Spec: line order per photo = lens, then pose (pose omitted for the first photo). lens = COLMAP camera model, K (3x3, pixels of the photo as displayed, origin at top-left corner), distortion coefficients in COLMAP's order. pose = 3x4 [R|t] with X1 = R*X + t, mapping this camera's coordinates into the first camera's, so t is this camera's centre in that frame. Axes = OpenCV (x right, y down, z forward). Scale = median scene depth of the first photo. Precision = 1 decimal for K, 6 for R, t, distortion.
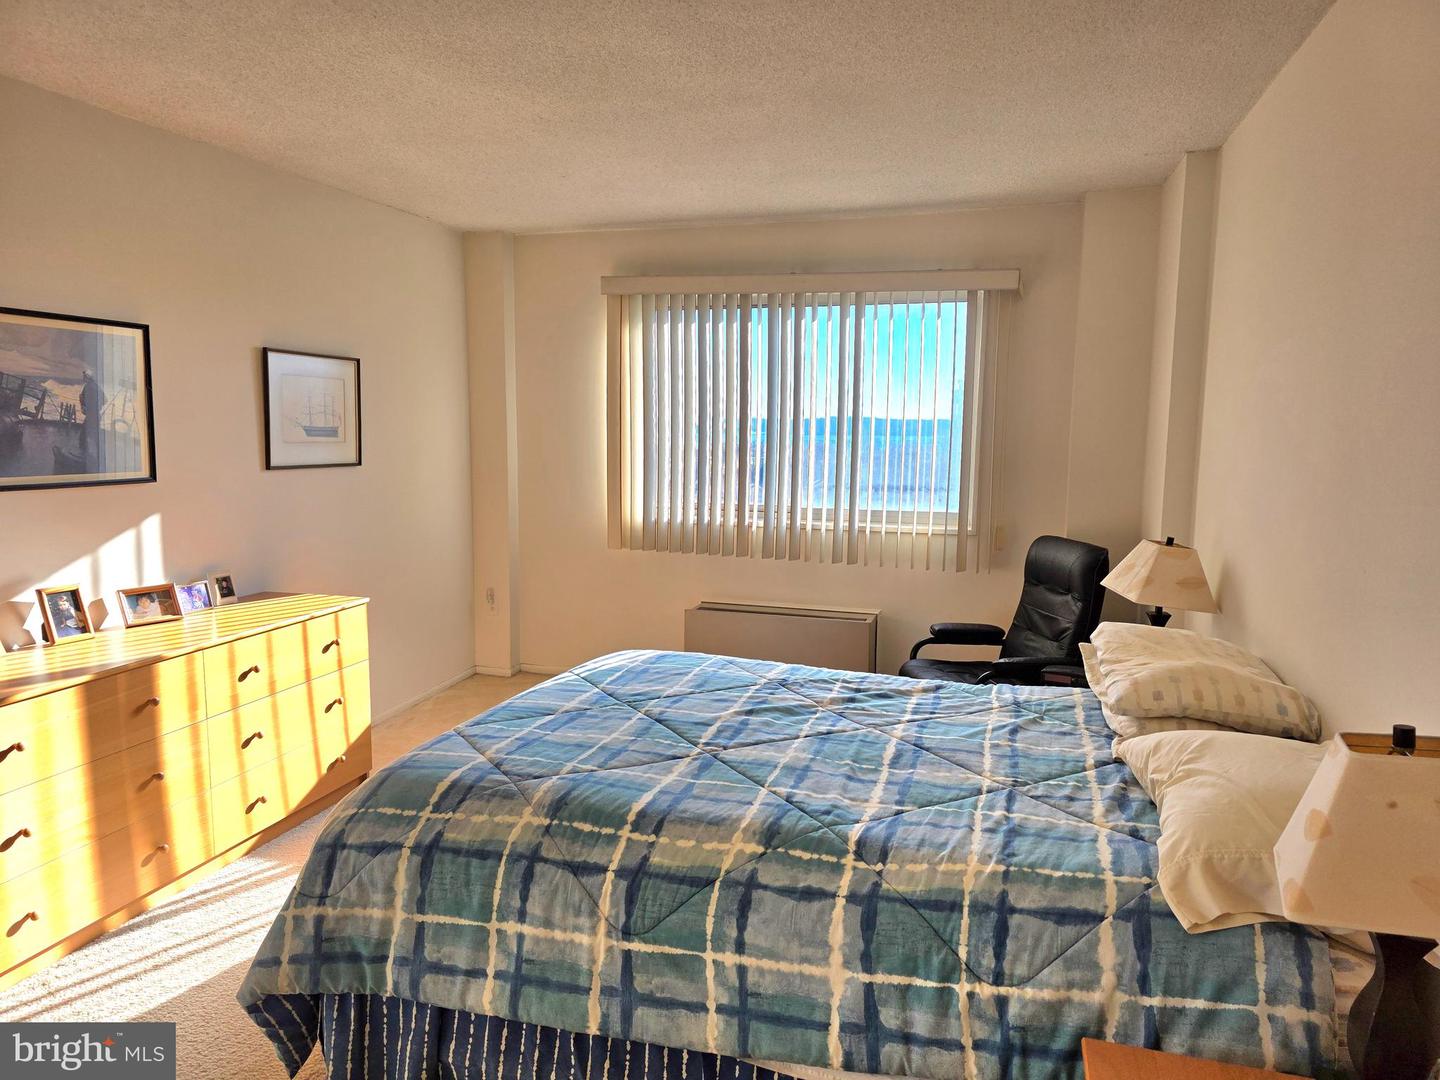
lens RADIAL K [[970.3, 0, 717.9], [0, 970.3, 538.7], [0, 0, 1]] dist [0.041625, -0.032768]
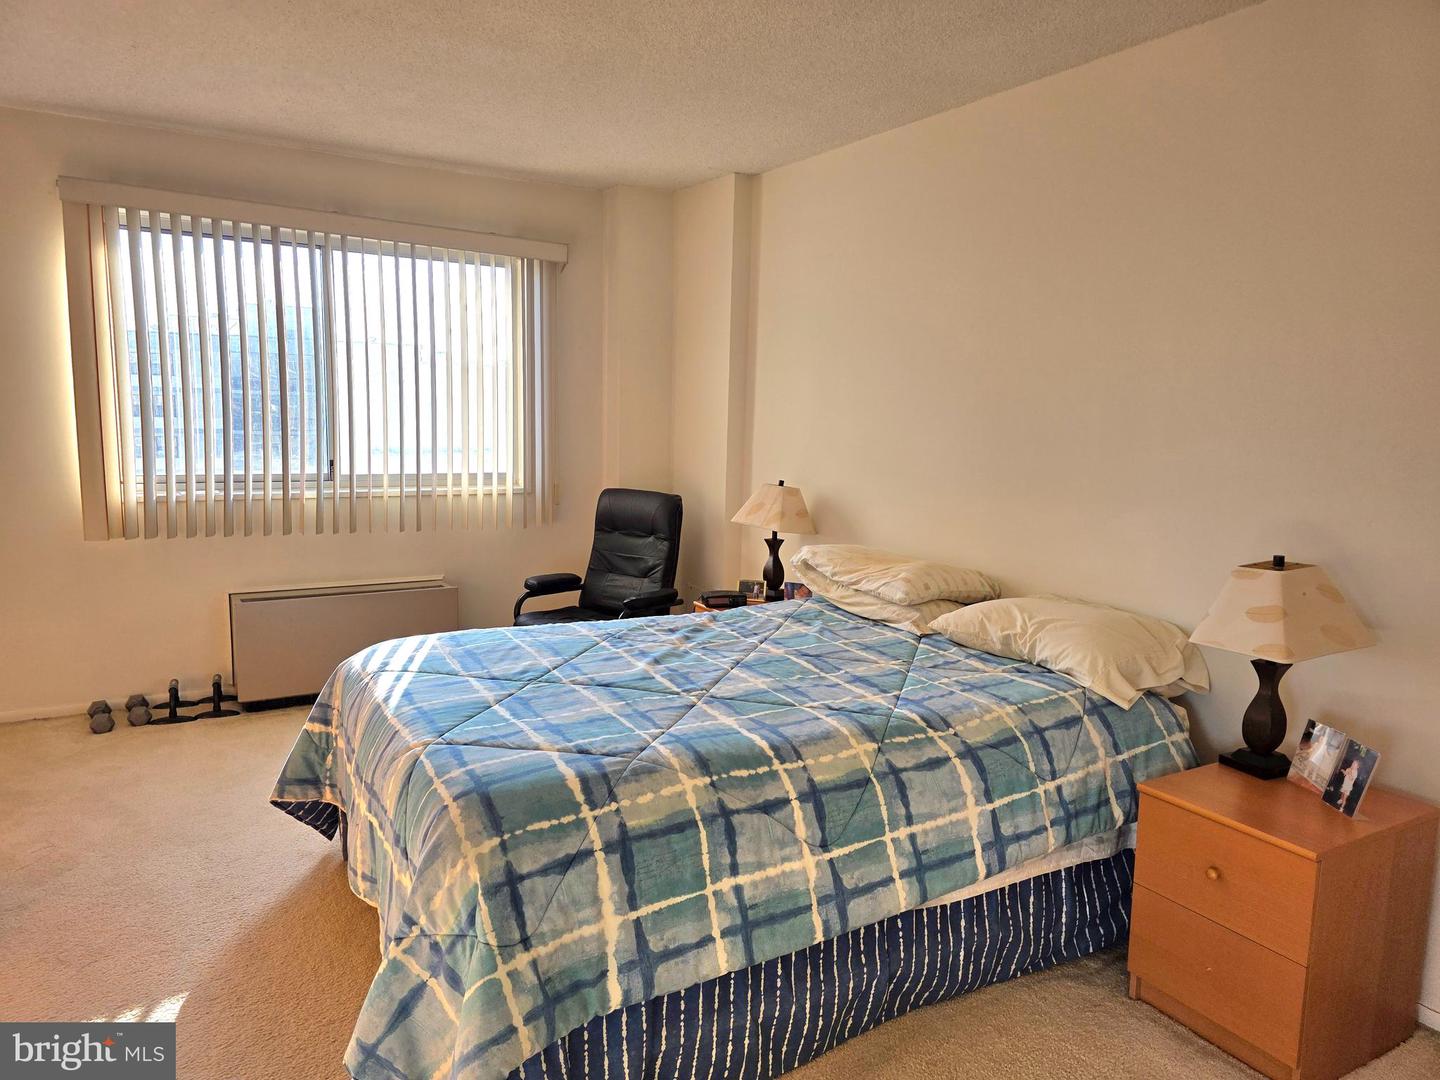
lens RADIAL K [[970.3, 0, 720.3], [0, 970.3, 535.6], [0, 0, 1]] dist [0.041625, -0.032768]
pose [[0.687085, -0.095119, 0.720324, -0.904956], [0.068893, 0.995456, 0.065737, -0.030101], [-0.723303, 0.004458, 0.690516, 0.300223]]
